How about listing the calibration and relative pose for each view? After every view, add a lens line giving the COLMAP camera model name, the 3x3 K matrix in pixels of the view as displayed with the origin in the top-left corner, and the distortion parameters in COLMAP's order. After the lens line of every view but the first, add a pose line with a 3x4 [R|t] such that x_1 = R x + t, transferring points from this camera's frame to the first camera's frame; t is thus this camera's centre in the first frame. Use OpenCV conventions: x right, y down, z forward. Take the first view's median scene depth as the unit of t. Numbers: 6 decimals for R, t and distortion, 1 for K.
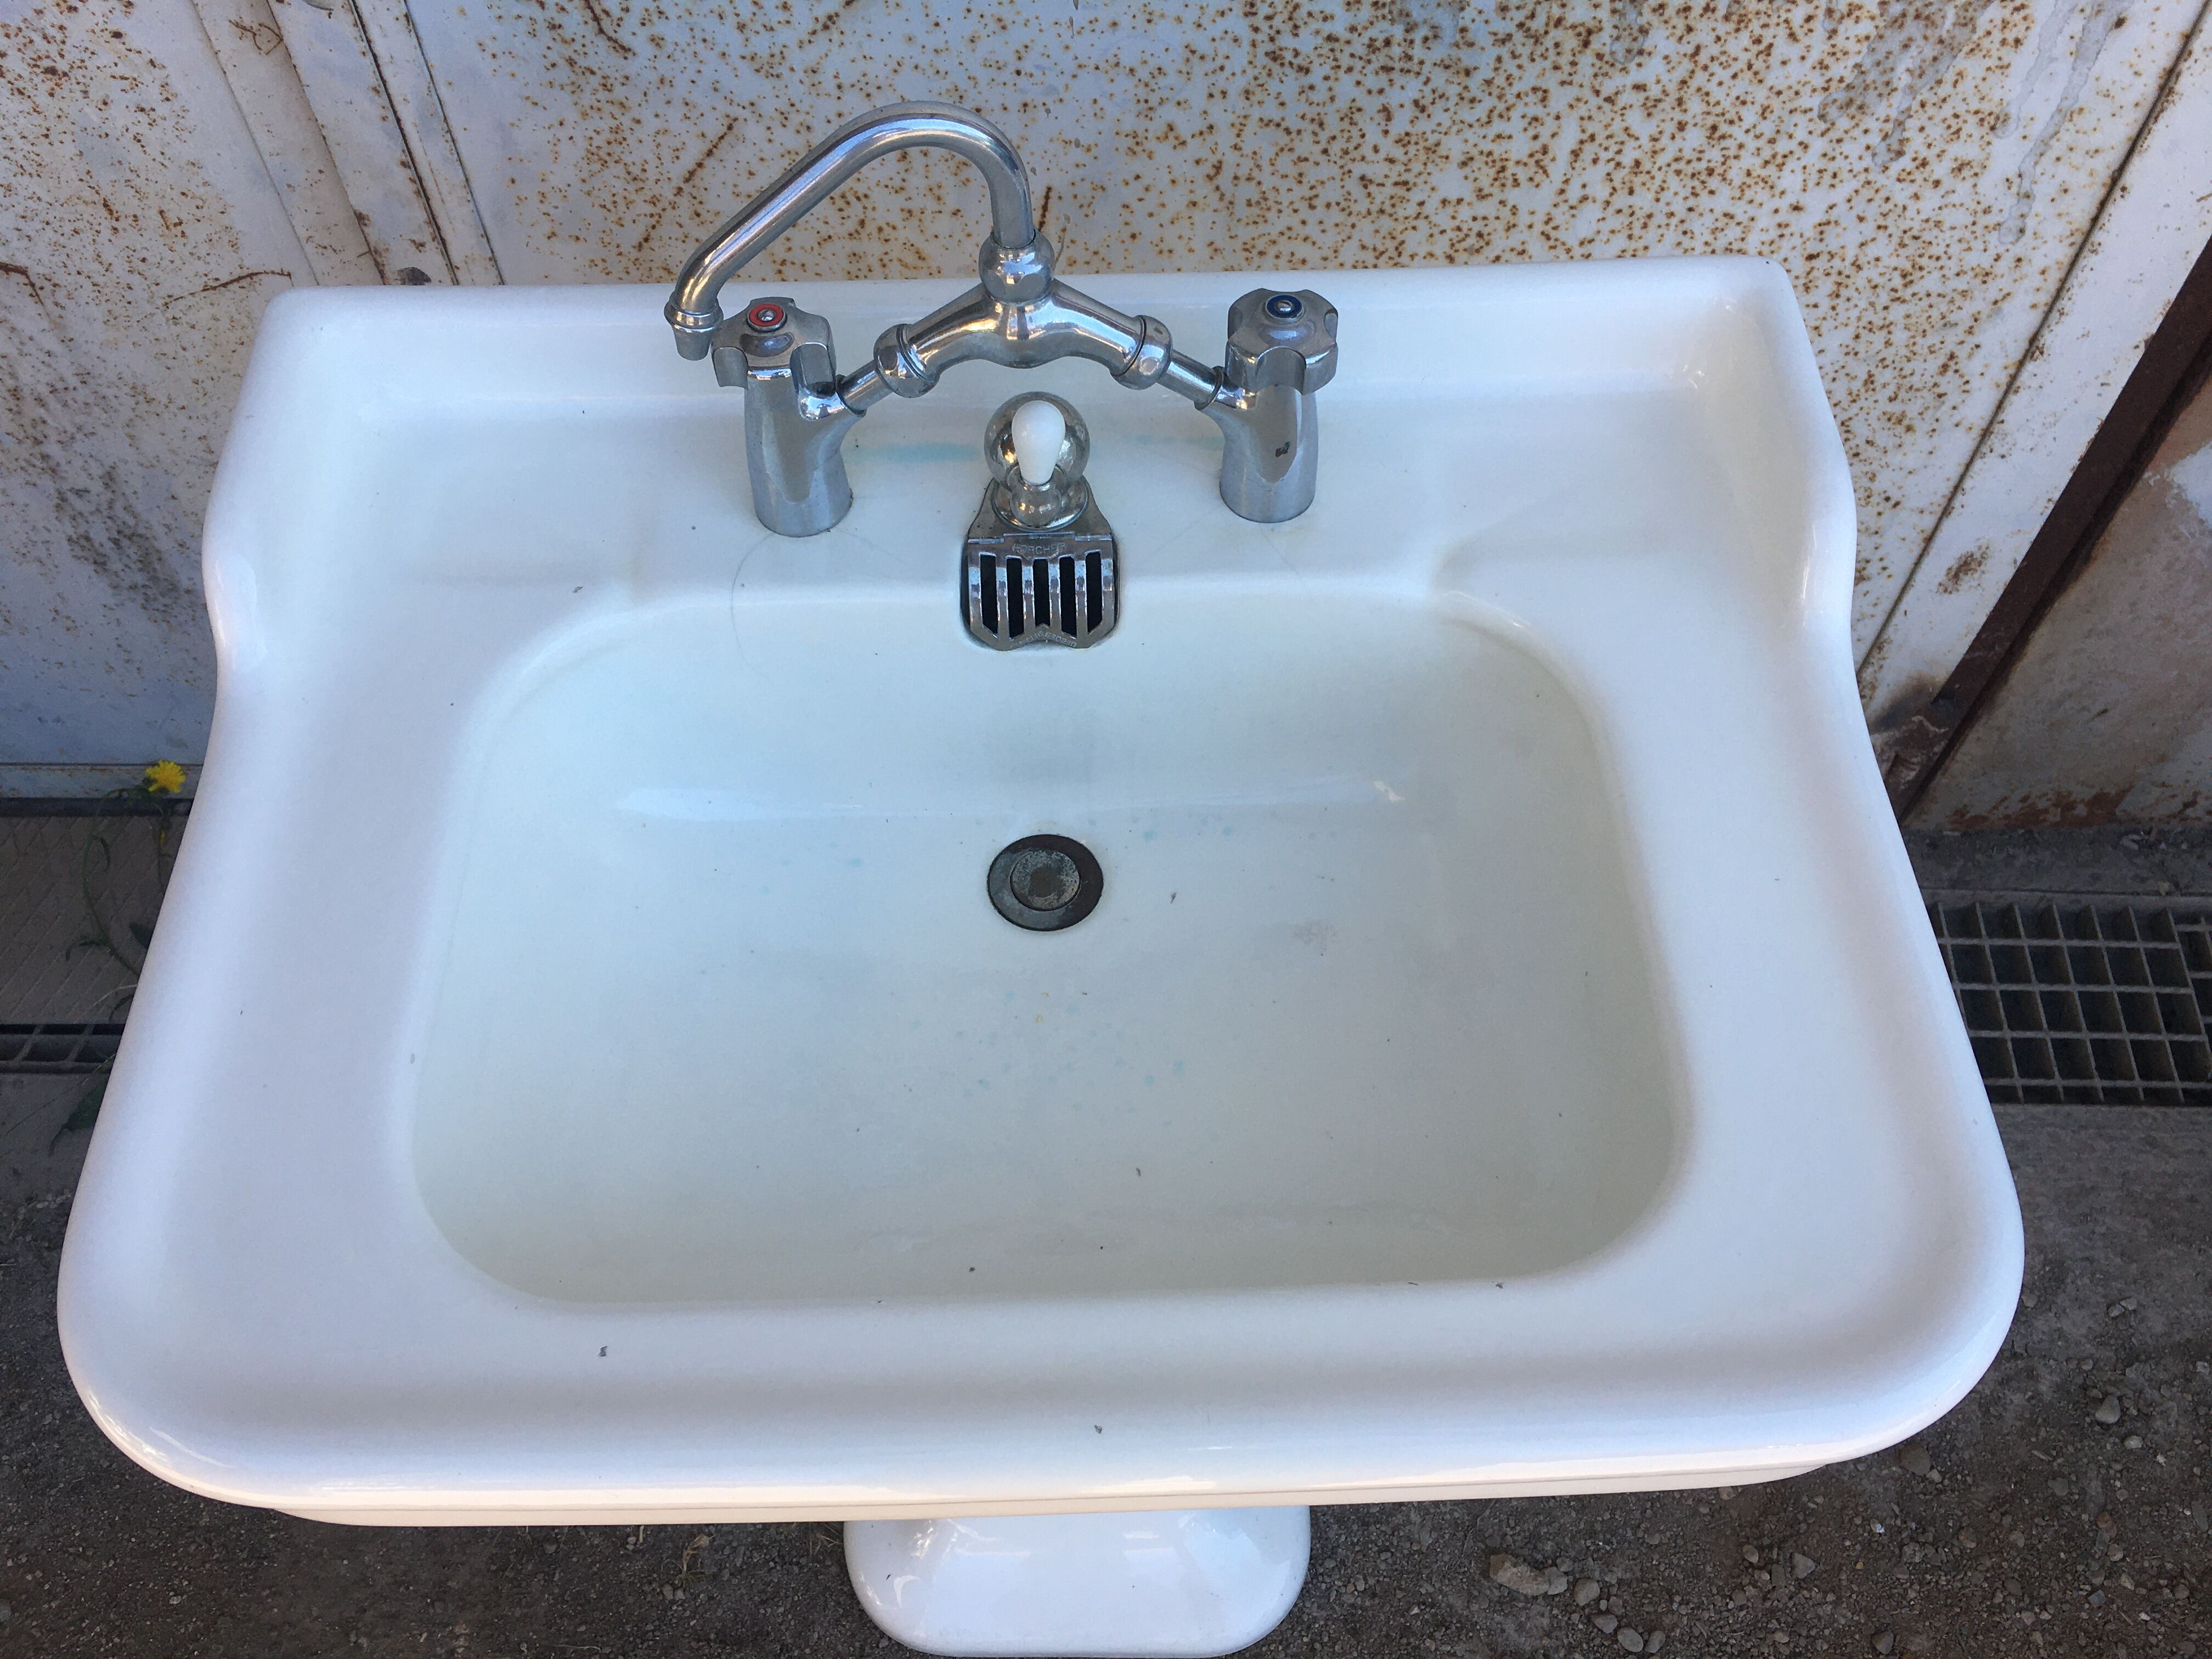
lens RADIAL K [[1899.9, 0, 1099.1], [0, 1899.9, 839.1], [0, 0, 1]] dist [0.072083, -0.118196]
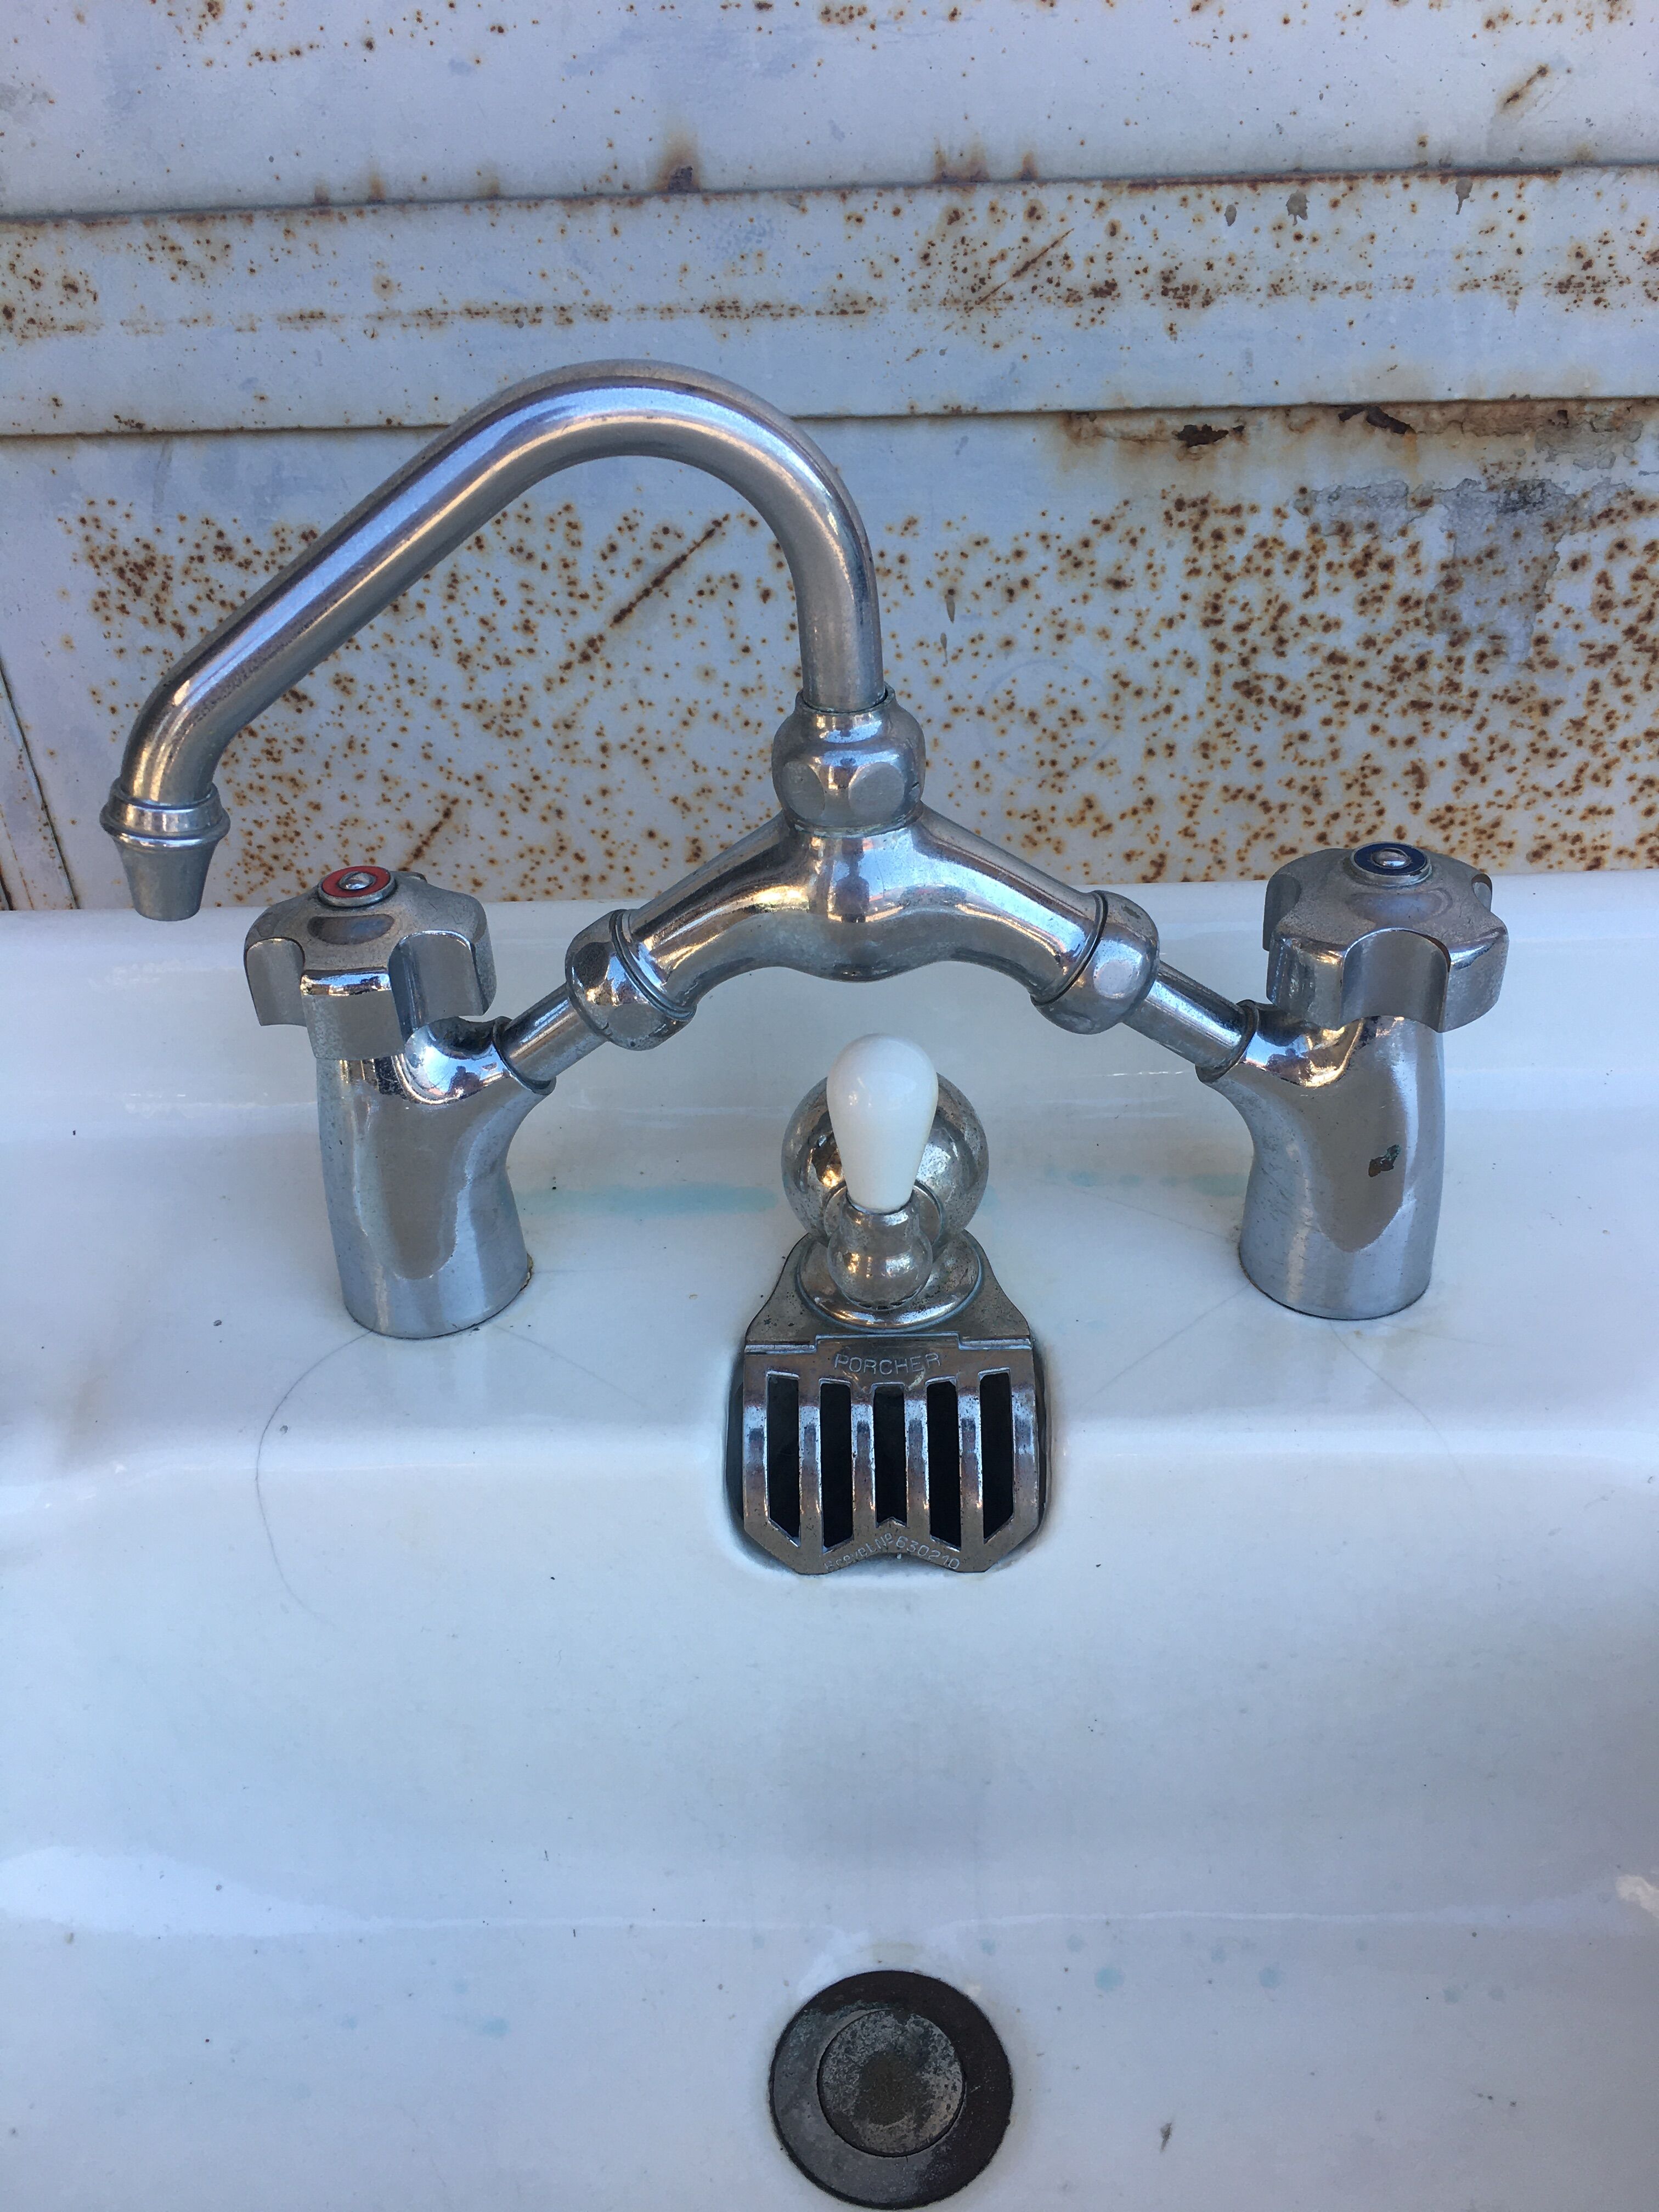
lens RADIAL K [[1899.9, 0, 826.7], [0, 1899.9, 1104.0], [0, 0, 1]] dist [0.072083, -0.118196]
pose [[0.998000, 0.000803, -0.063203, -0.012724], [-0.023584, 0.932442, -0.360548, -0.029552], [0.058644, 0.361318, 0.930597, 0.417648]]
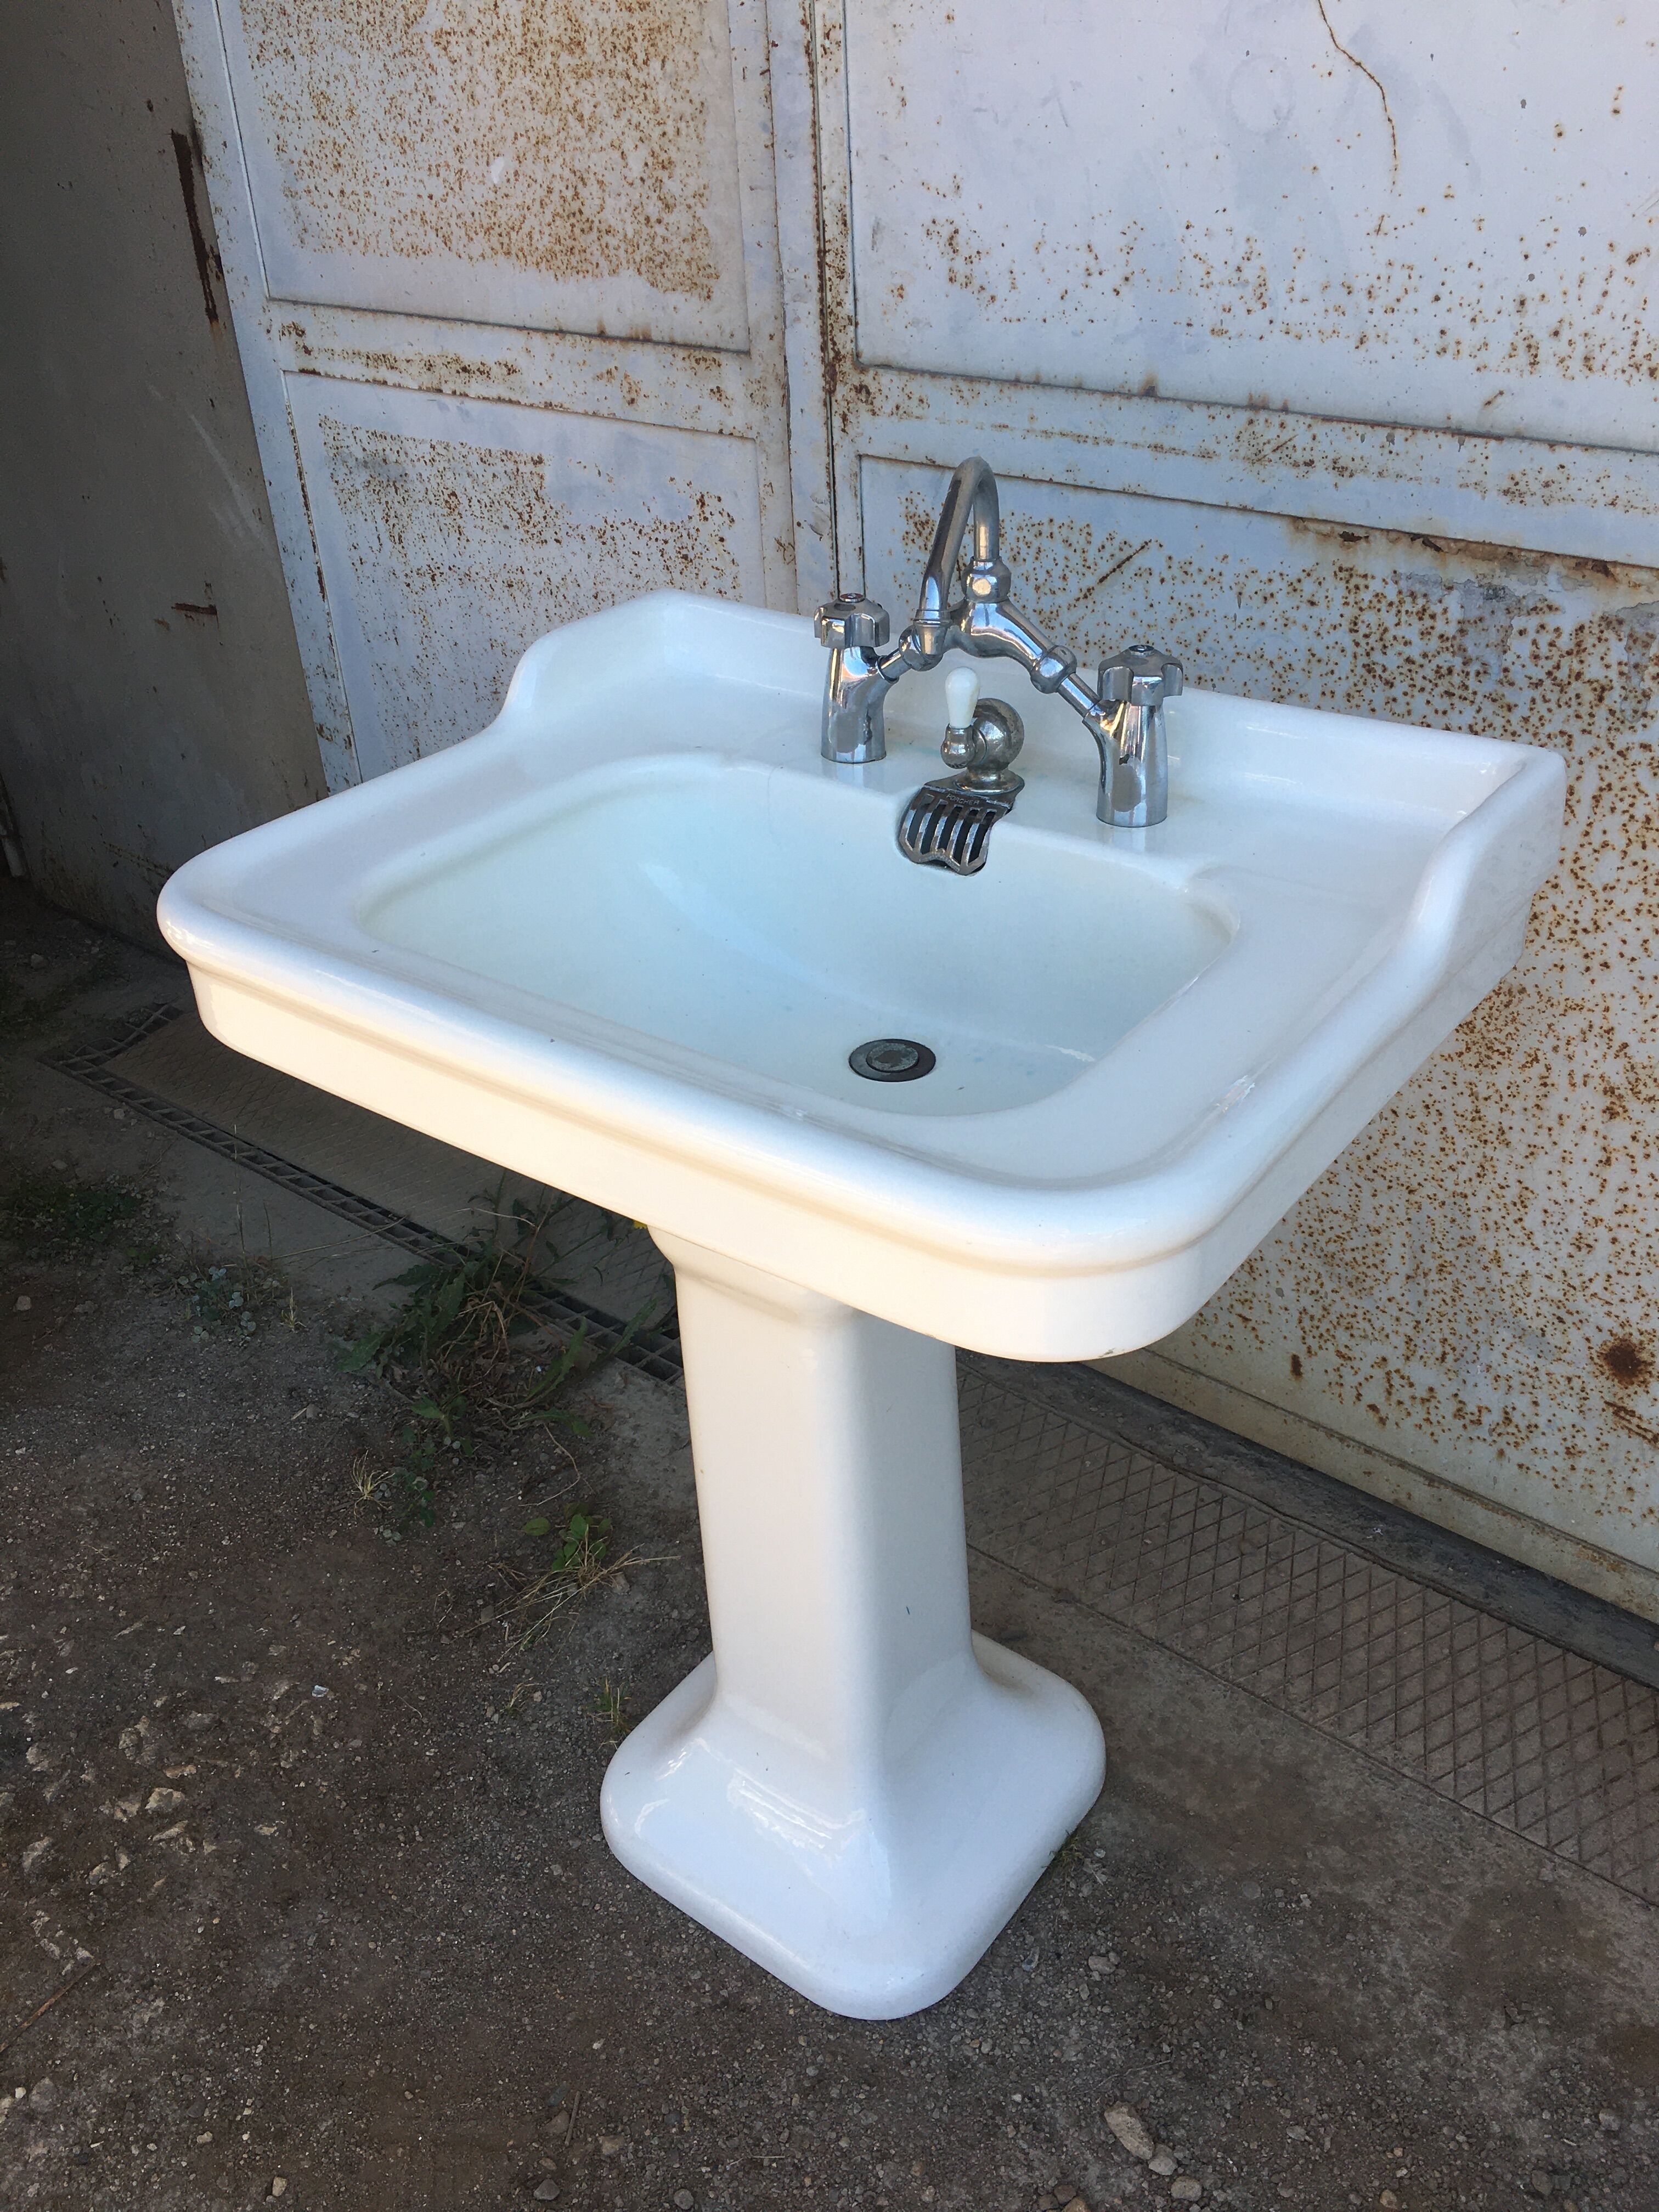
lens RADIAL K [[1899.9, 0, 830.0], [0, 1899.9, 1120.6], [0, 0, 1]] dist [0.072083, -0.118196]
pose [[0.791218, 0.303281, -0.531032, 0.589583], [-0.494927, 0.827618, -0.264757, 0.386104], [0.359195, 0.472303, 0.804928, -0.059834]]
